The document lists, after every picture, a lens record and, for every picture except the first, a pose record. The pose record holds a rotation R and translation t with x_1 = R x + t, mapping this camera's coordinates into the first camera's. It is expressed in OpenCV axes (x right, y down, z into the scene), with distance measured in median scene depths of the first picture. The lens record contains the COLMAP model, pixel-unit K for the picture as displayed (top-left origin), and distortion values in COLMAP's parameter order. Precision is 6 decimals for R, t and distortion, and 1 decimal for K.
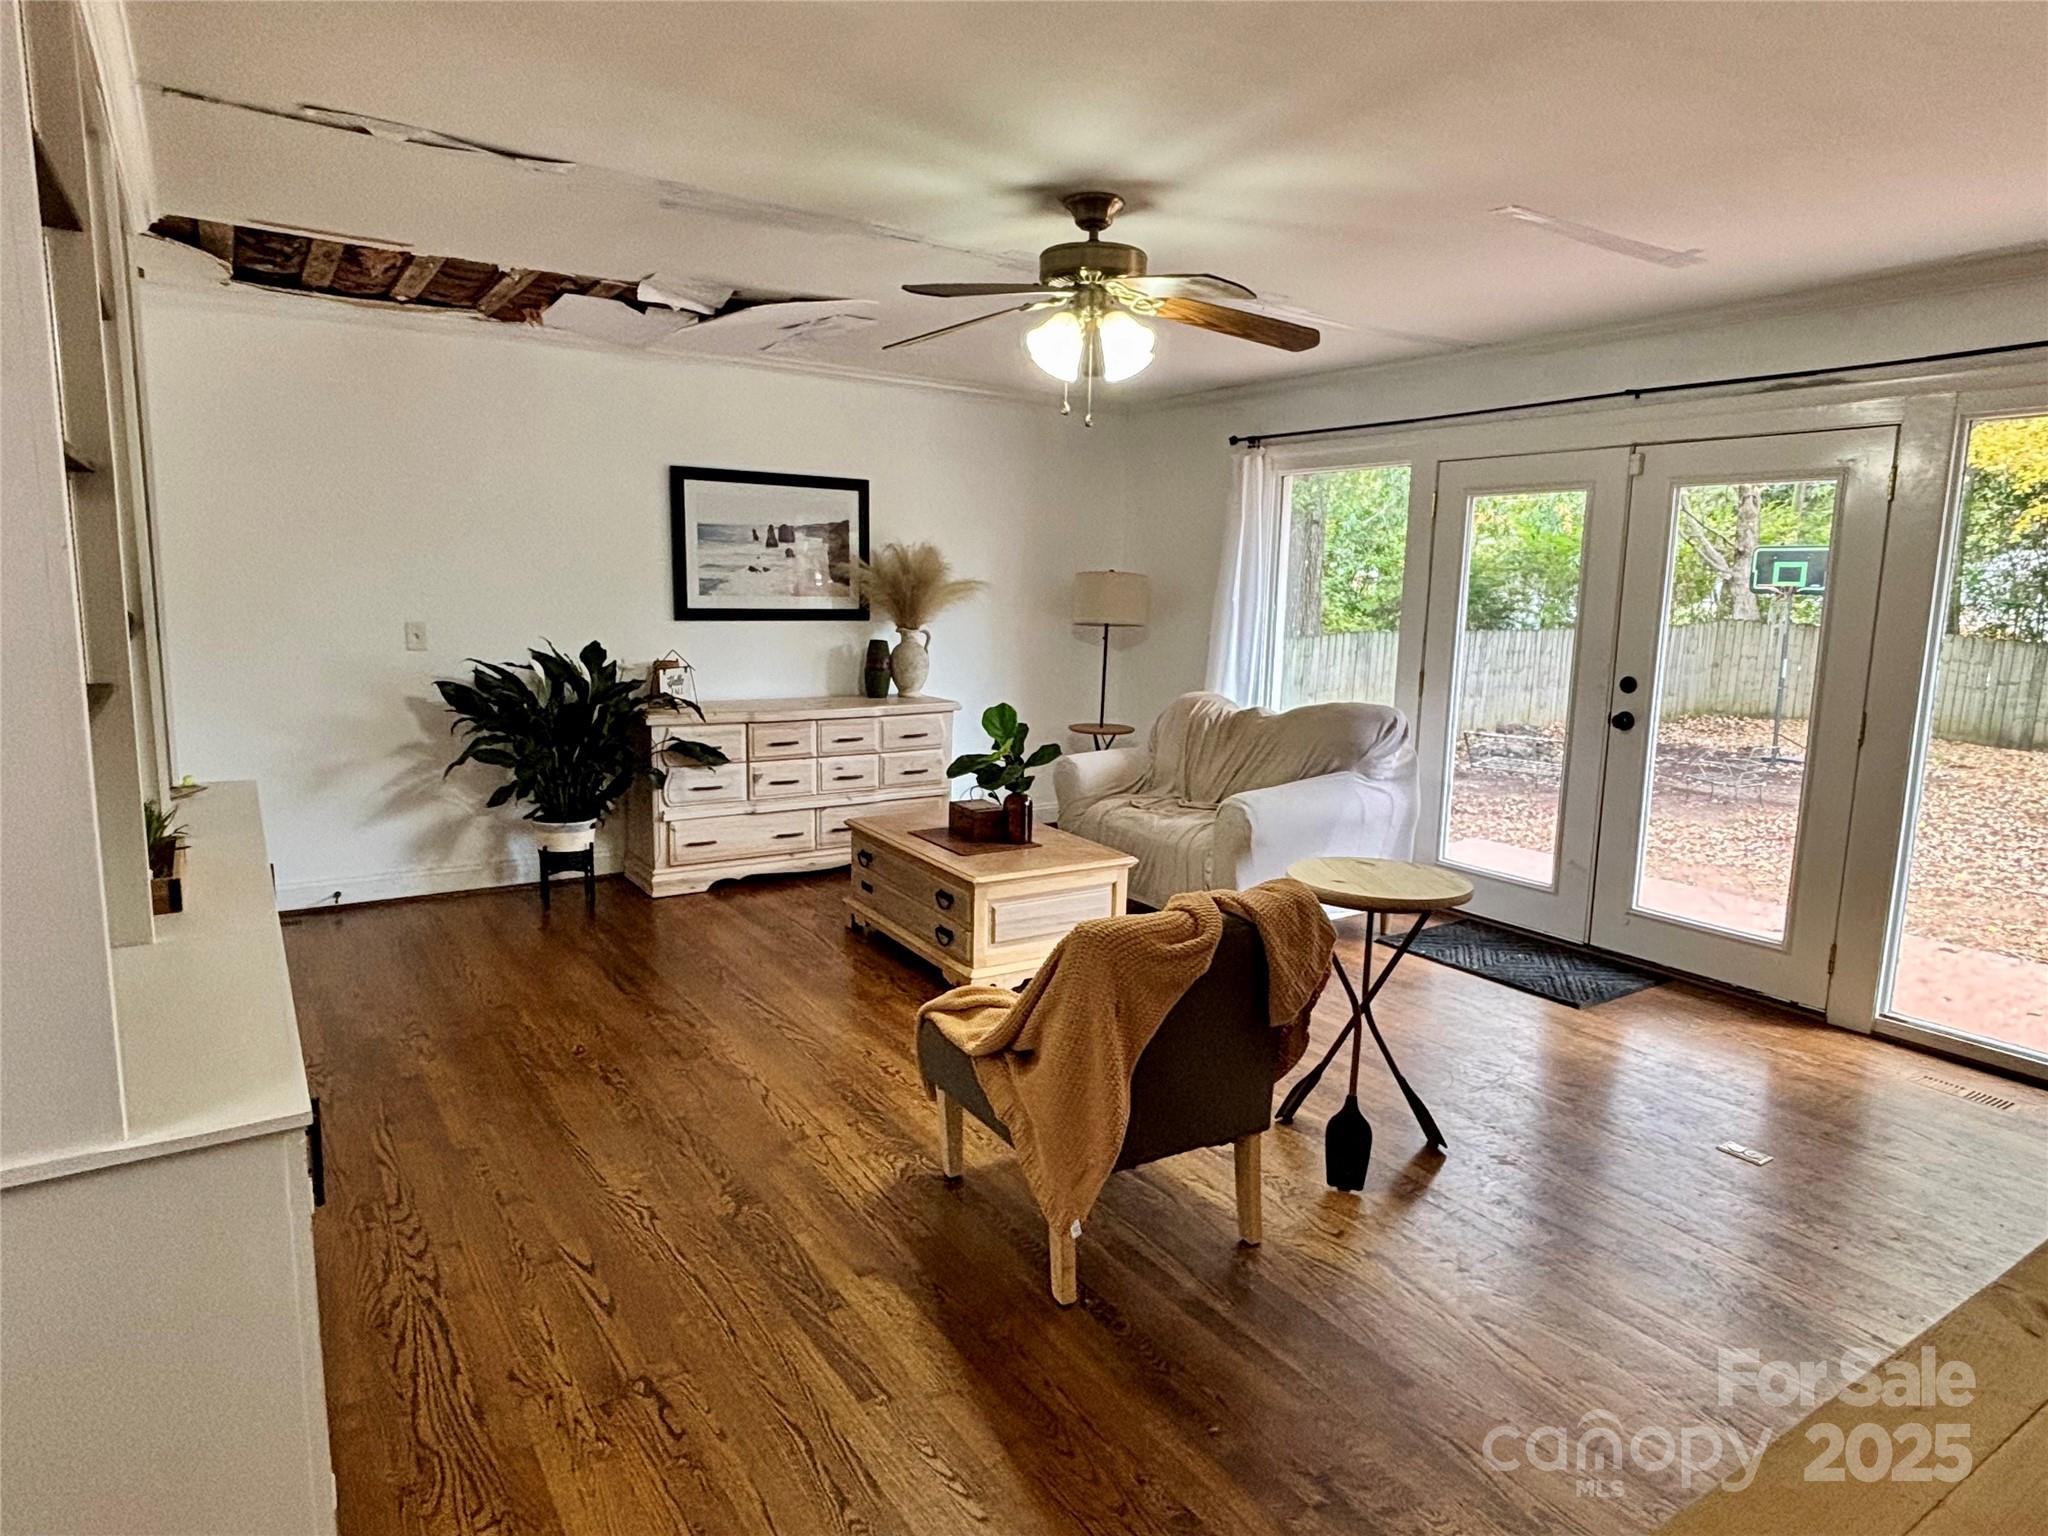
lens RADIAL K [[1219.1, 0, 1027.3], [0, 1219.1, 766.9], [0, 0, 1]] dist [-0.006371, -0.001777]
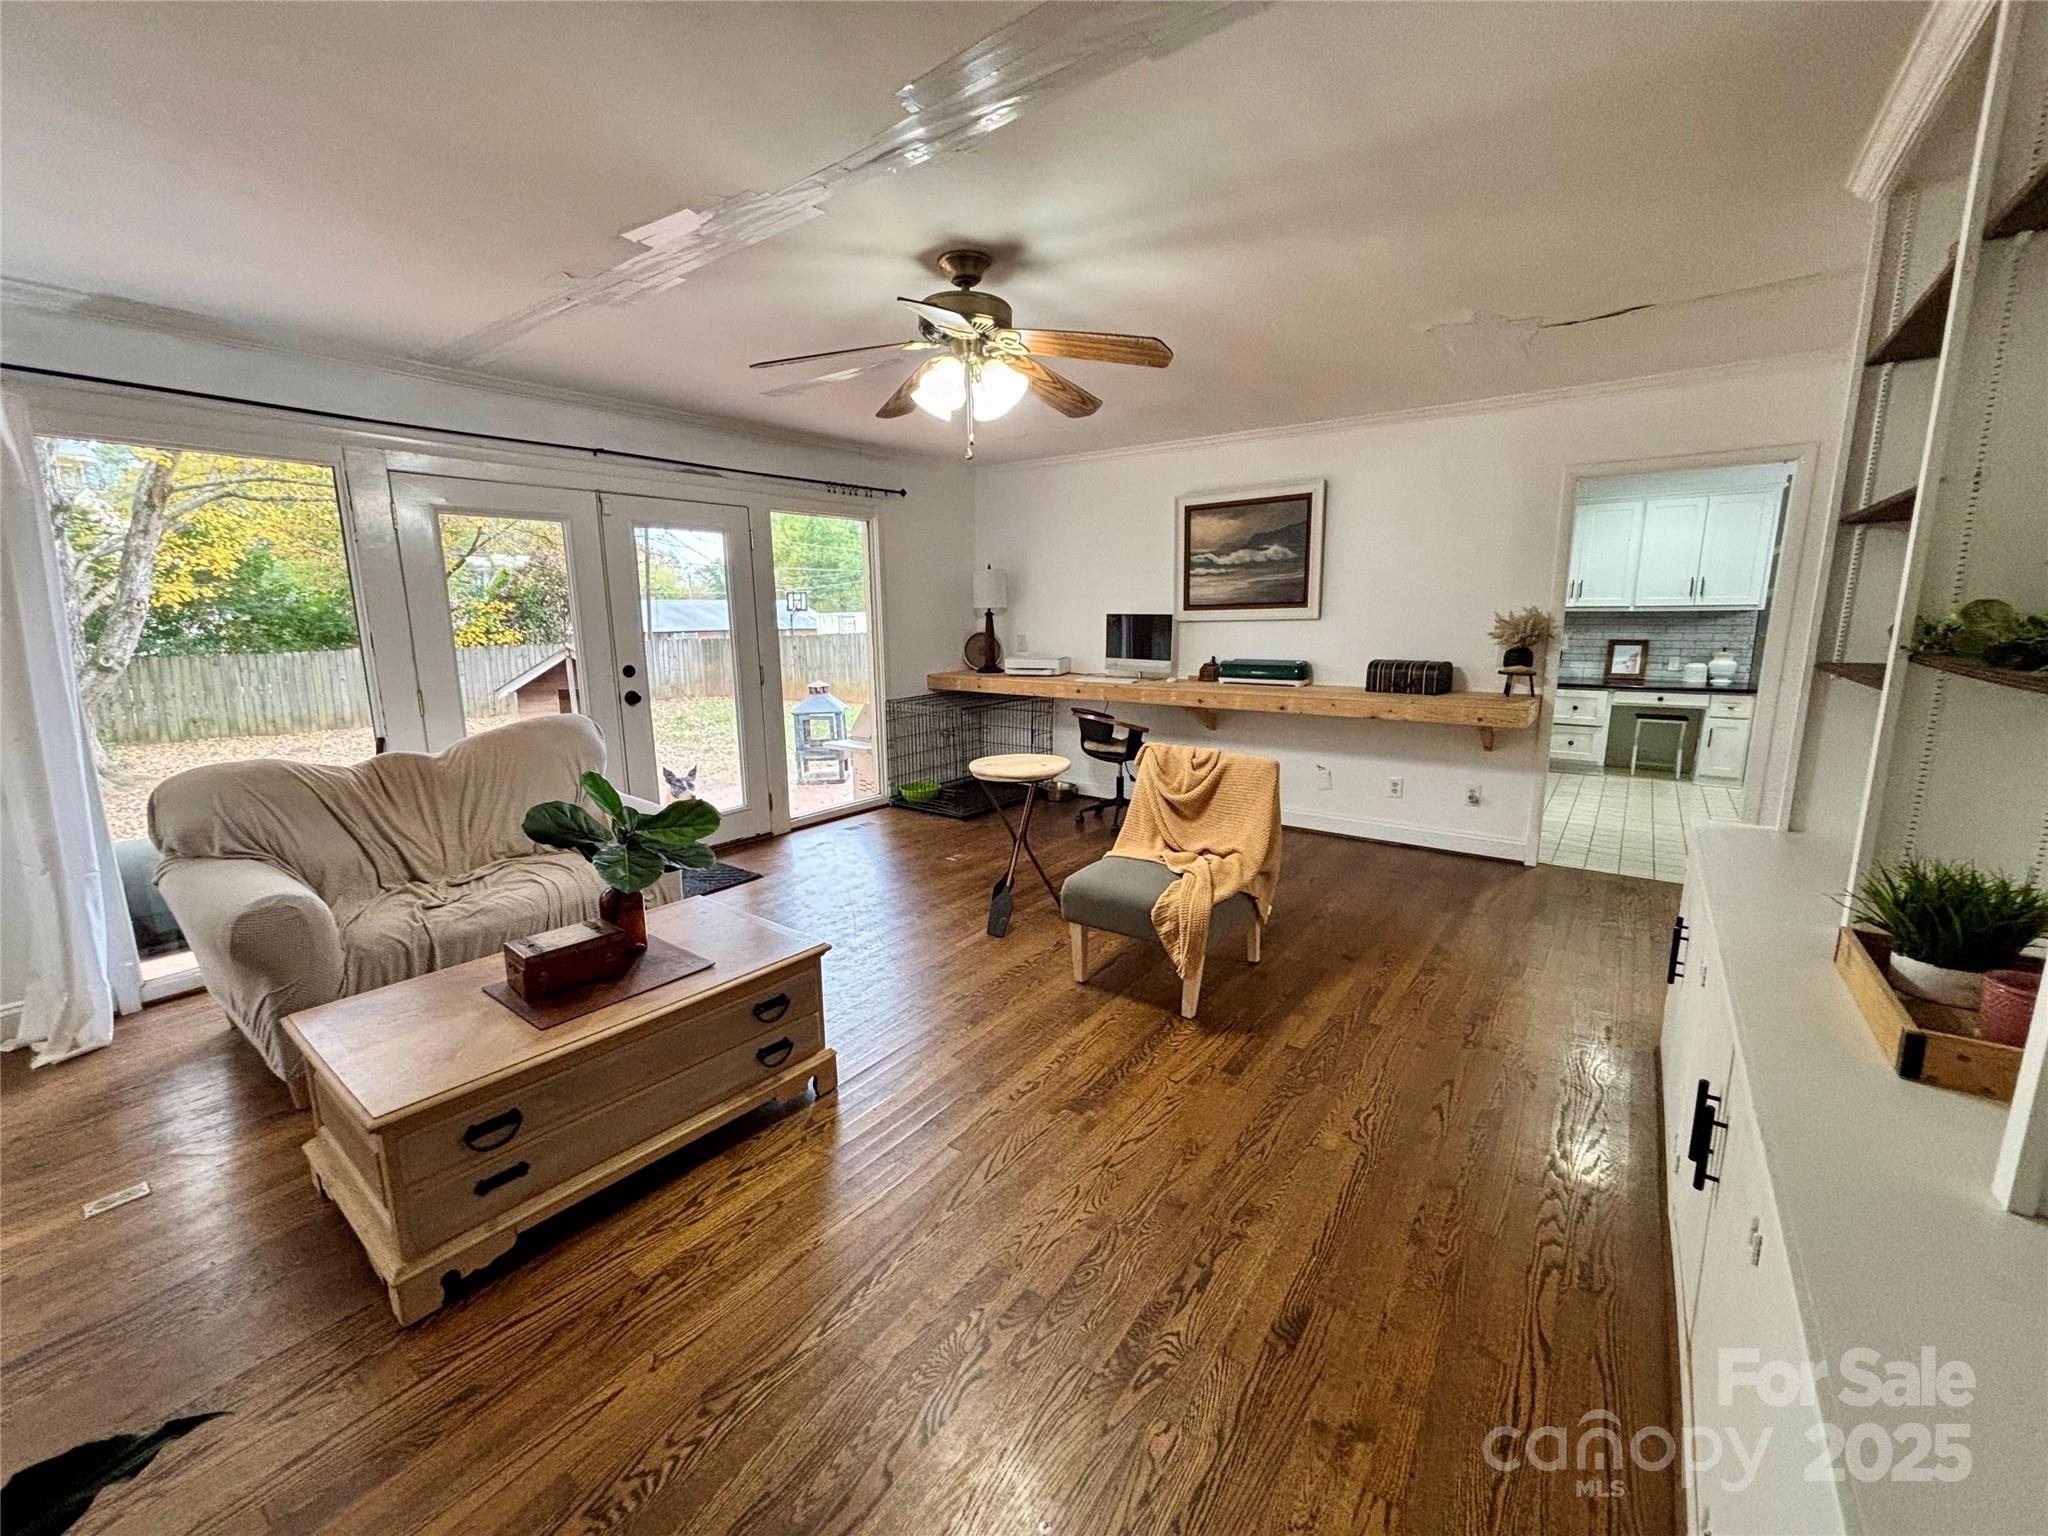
lens RADIAL K [[823.0, 0, 1022.8], [0, 823.0, 769.8], [0, 0, 1]] dist [0.001706, 0.000123]
pose [[-0.346809, -0.200858, 0.916176, -0.772995], [0.142485, 0.954182, 0.263127, -0.207435], [-0.927050, 0.221796, -0.302300, 1.299644]]
